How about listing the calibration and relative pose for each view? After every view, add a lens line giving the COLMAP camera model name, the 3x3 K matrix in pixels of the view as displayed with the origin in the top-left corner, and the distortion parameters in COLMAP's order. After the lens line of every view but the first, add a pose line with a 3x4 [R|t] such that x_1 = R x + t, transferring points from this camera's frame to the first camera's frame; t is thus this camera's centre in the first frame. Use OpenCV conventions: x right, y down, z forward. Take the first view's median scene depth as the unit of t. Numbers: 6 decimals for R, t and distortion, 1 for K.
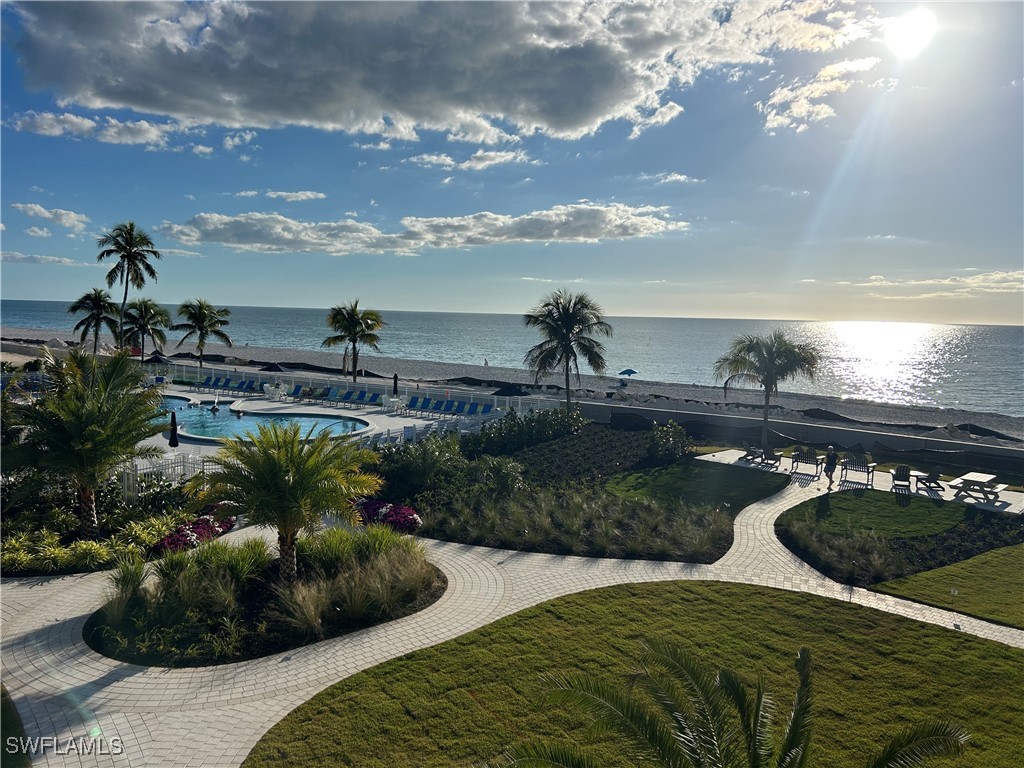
lens RADIAL K [[807.1, 0, 484.7], [0, 807.1, 387.4], [0, 0, 1]] dist [0.060152, -0.067612]
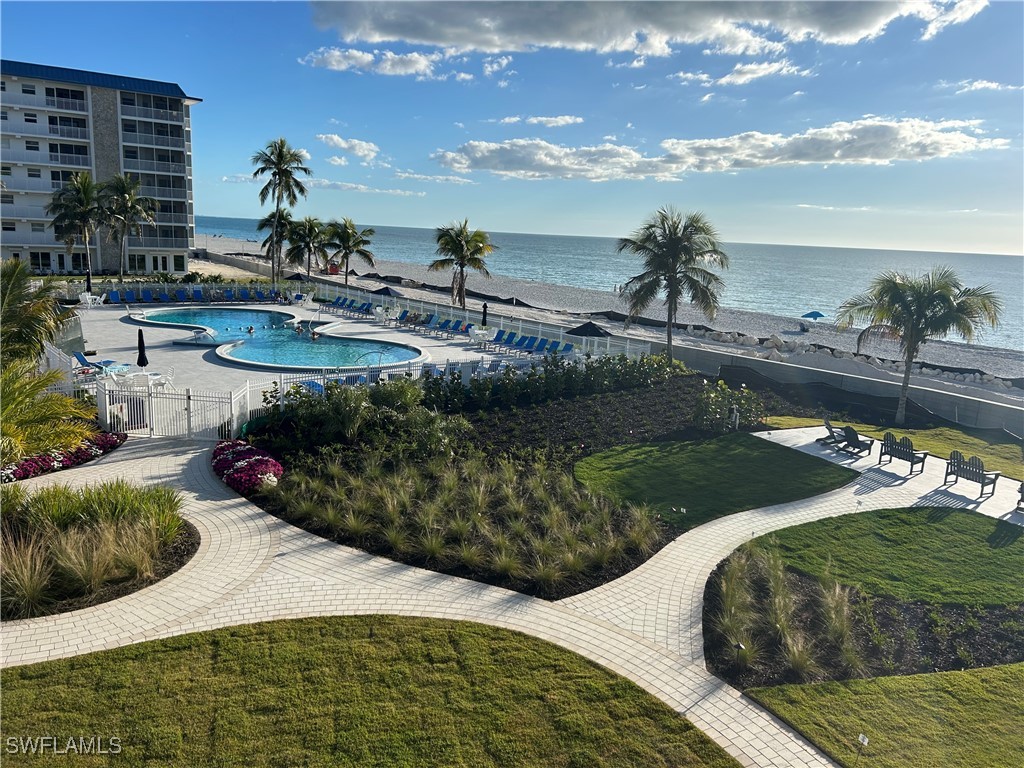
lens RADIAL K [[807.1, 0, 542.6], [0, 807.1, 323.7], [0, 0, 1]] dist [0.060152, -0.067612]
pose [[0.944909, 0.055598, -0.322576, 0.243647], [-0.053562, 0.998449, 0.015192, -0.010723], [0.322920, 0.002923, 0.946422, 0.187664]]
